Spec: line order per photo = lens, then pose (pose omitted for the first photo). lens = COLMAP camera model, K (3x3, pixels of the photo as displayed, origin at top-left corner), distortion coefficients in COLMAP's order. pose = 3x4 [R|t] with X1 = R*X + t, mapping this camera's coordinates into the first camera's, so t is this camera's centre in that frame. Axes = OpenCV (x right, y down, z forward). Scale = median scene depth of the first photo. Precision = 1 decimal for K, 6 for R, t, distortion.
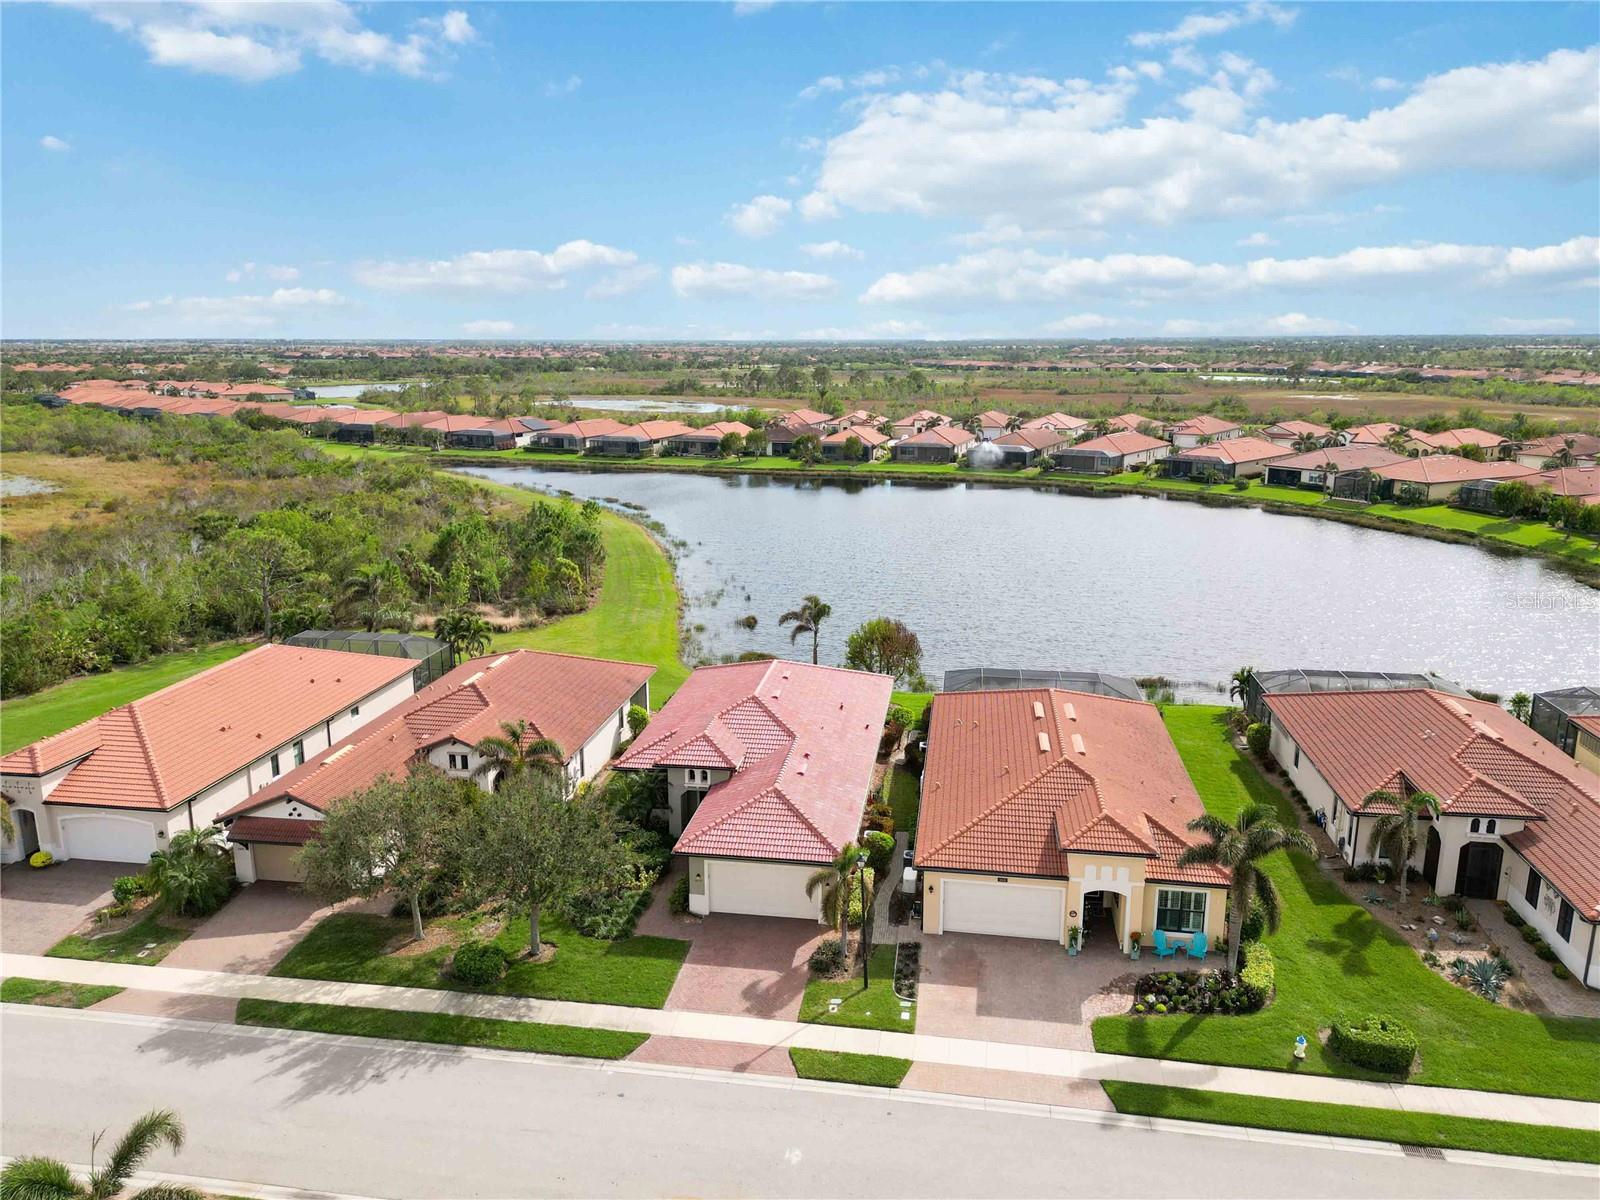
lens RADIAL K [[1127.3, 0, 802.9], [0, 1127.3, 598.1], [0, 0, 1]] dist [0.067704, -0.062439]
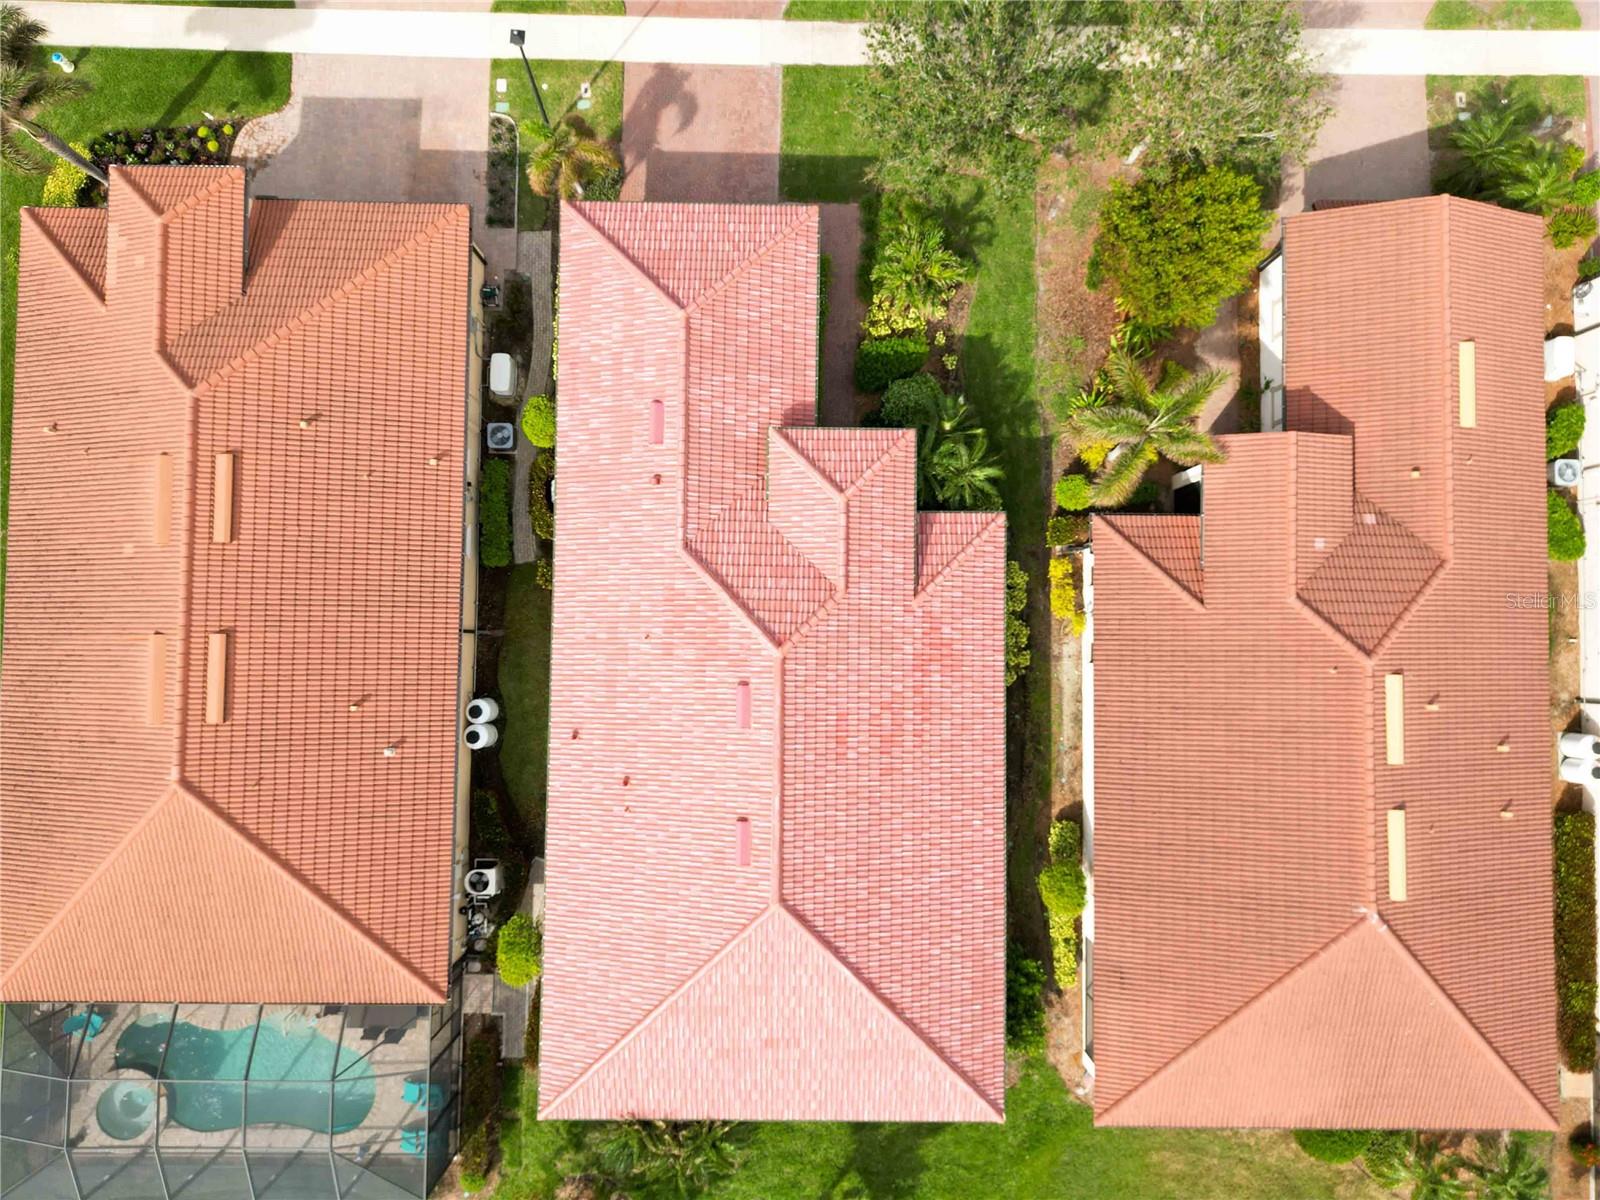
lens RADIAL K [[1127.3, 0, 795.3], [0, 1127.3, 596.4], [0, 0, 1]] dist [0.067704, -0.062439]
pose [[-0.990428, 0.137283, -0.014337, -0.054970], [-0.038752, -0.176872, 0.983471, -0.474910], [0.132478, 0.974613, 0.180499, 1.043804]]
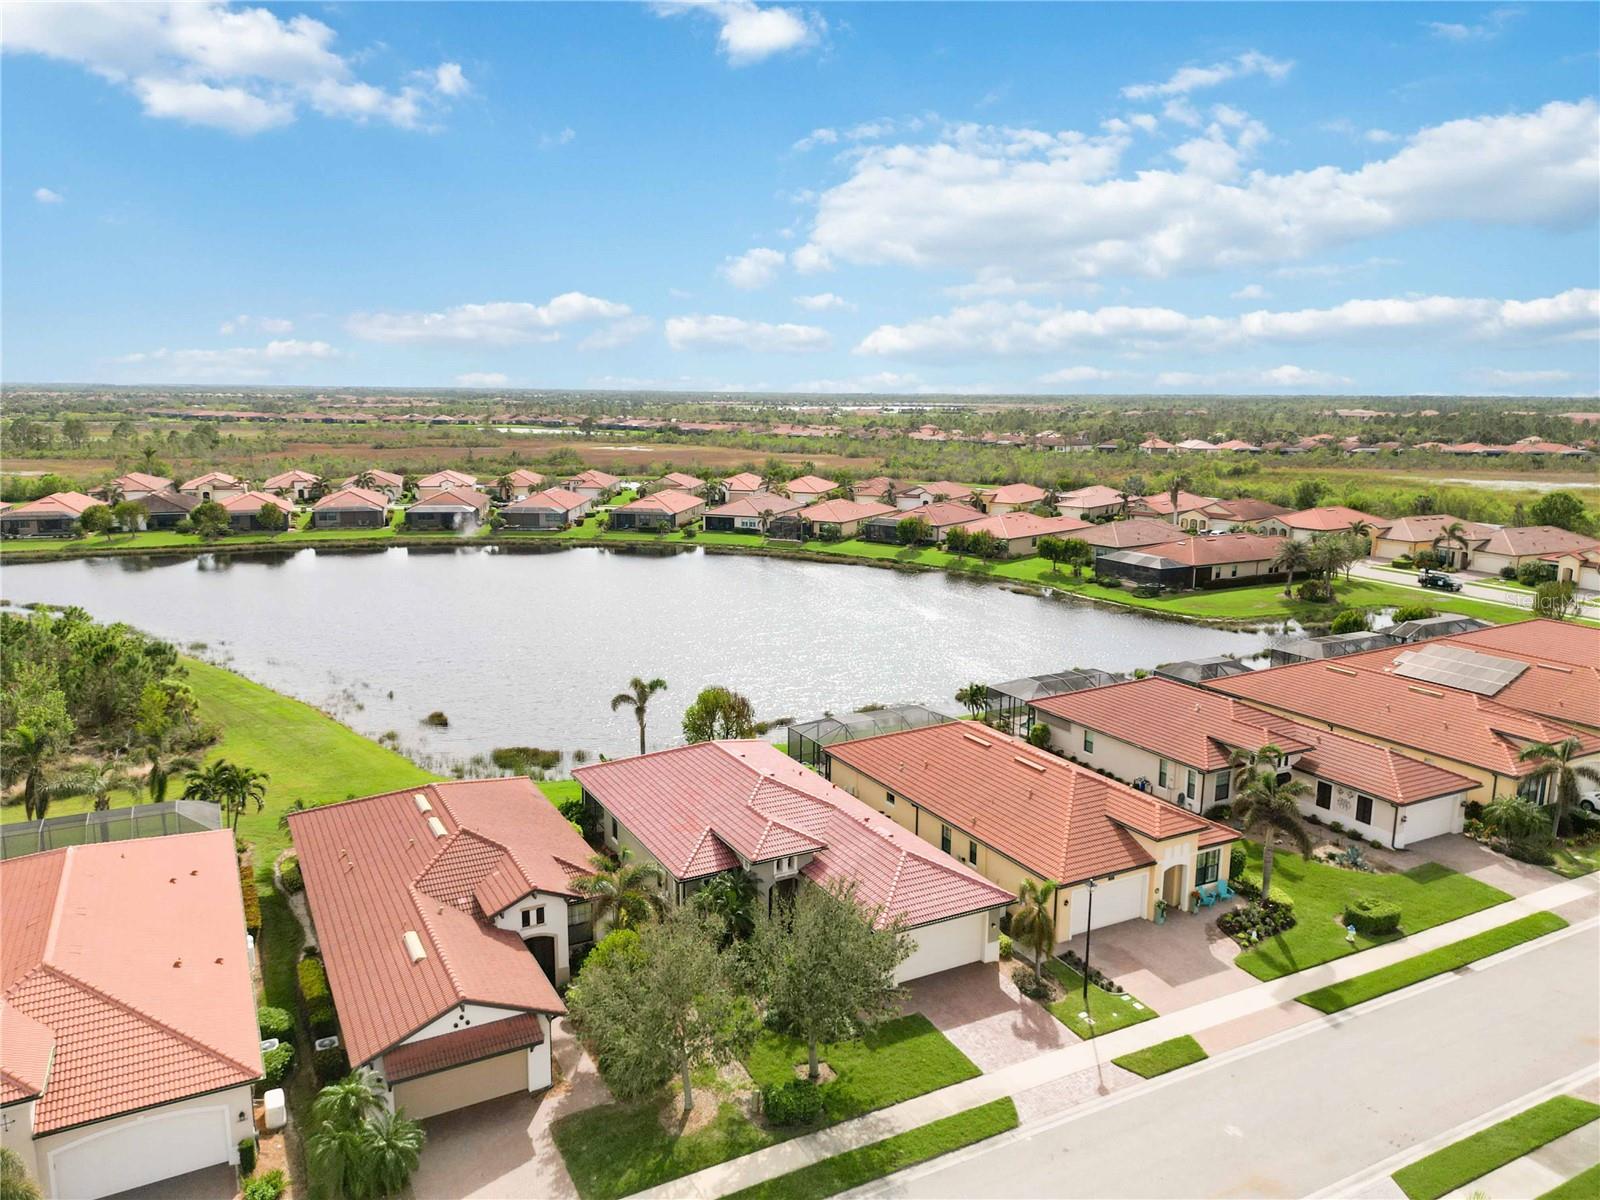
lens RADIAL K [[1127.3, 0, 803.2], [0, 1127.3, 598.1], [0, 0, 1]] dist [0.067704, -0.062439]
pose [[0.795780, -0.099430, 0.597368, -0.706248], [0.124240, 0.992252, -0.000348, -0.078109], [-0.592705, 0.074494, 0.801968, 0.190494]]
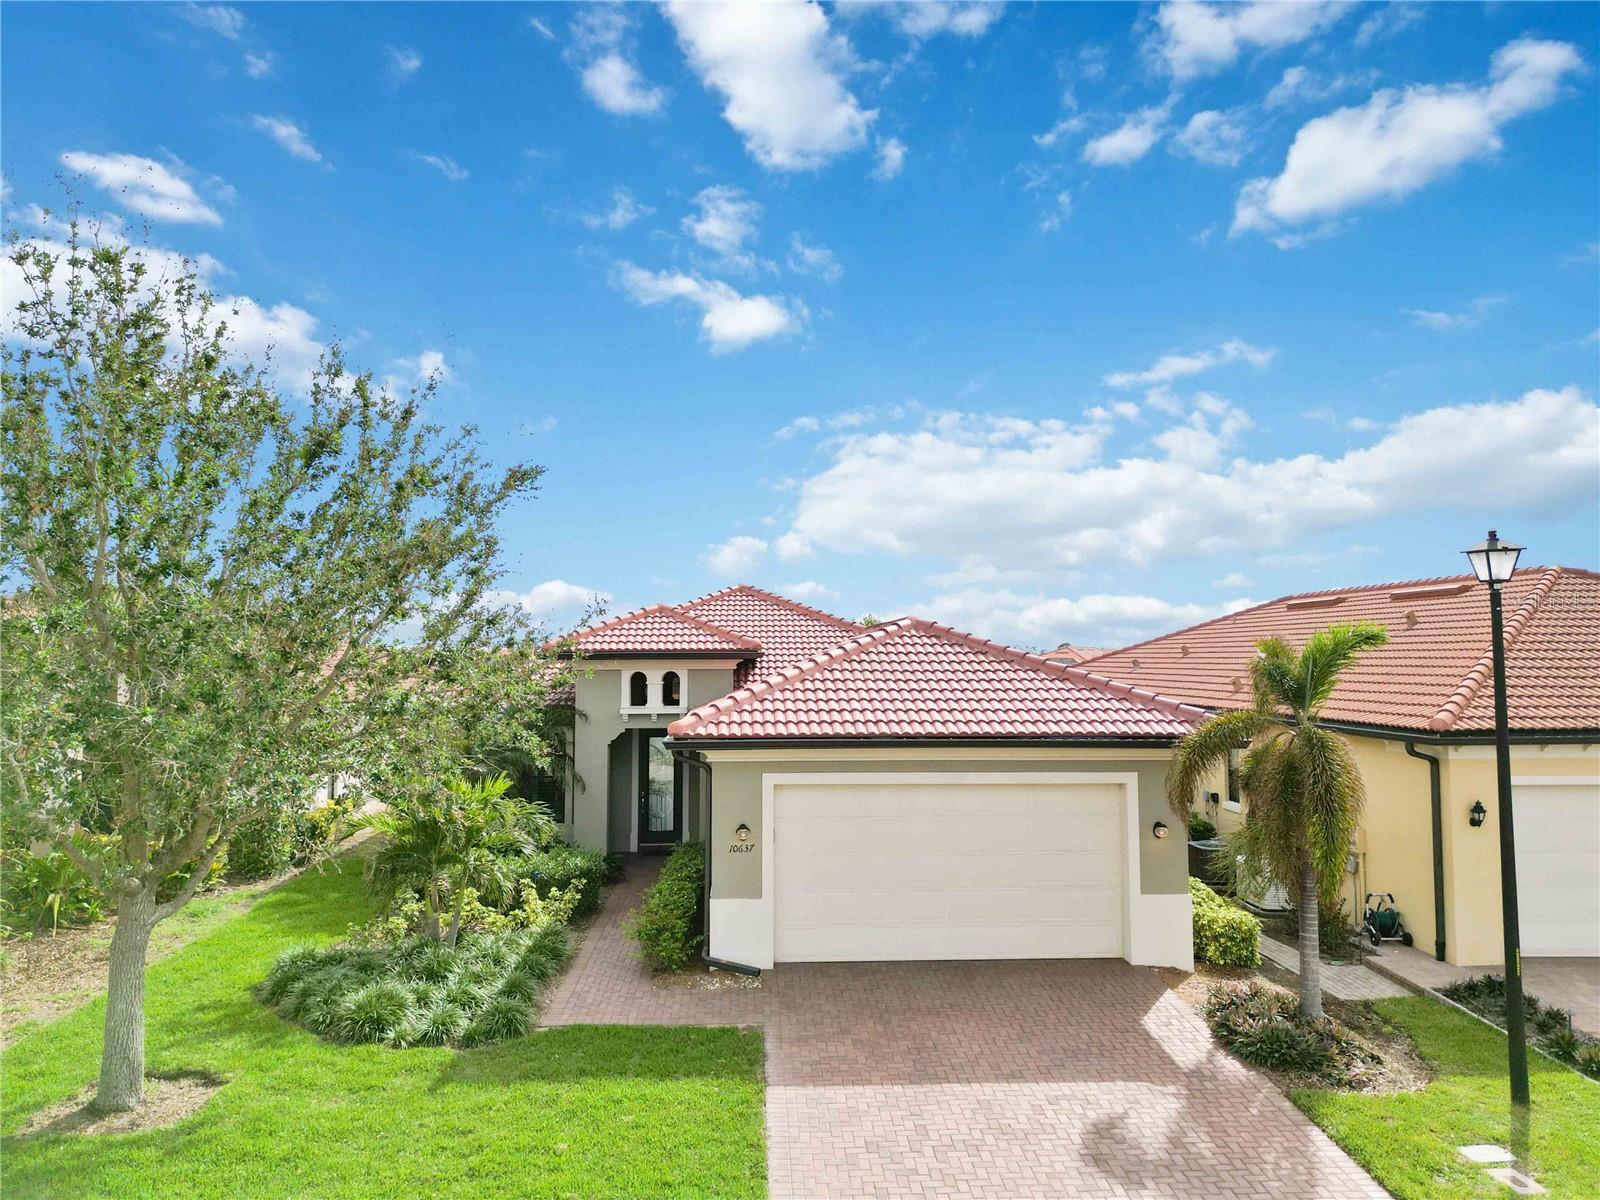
lens RADIAL K [[1127.3, 0, 798.2], [0, 1127.3, 597.8], [0, 0, 1]] dist [0.067704, -0.062439]
pose [[0.979418, 0.009872, 0.201600, -0.134421], [0.046511, 0.960884, -0.273016, 0.257742], [-0.196410, 0.276774, 0.940648, 0.659092]]
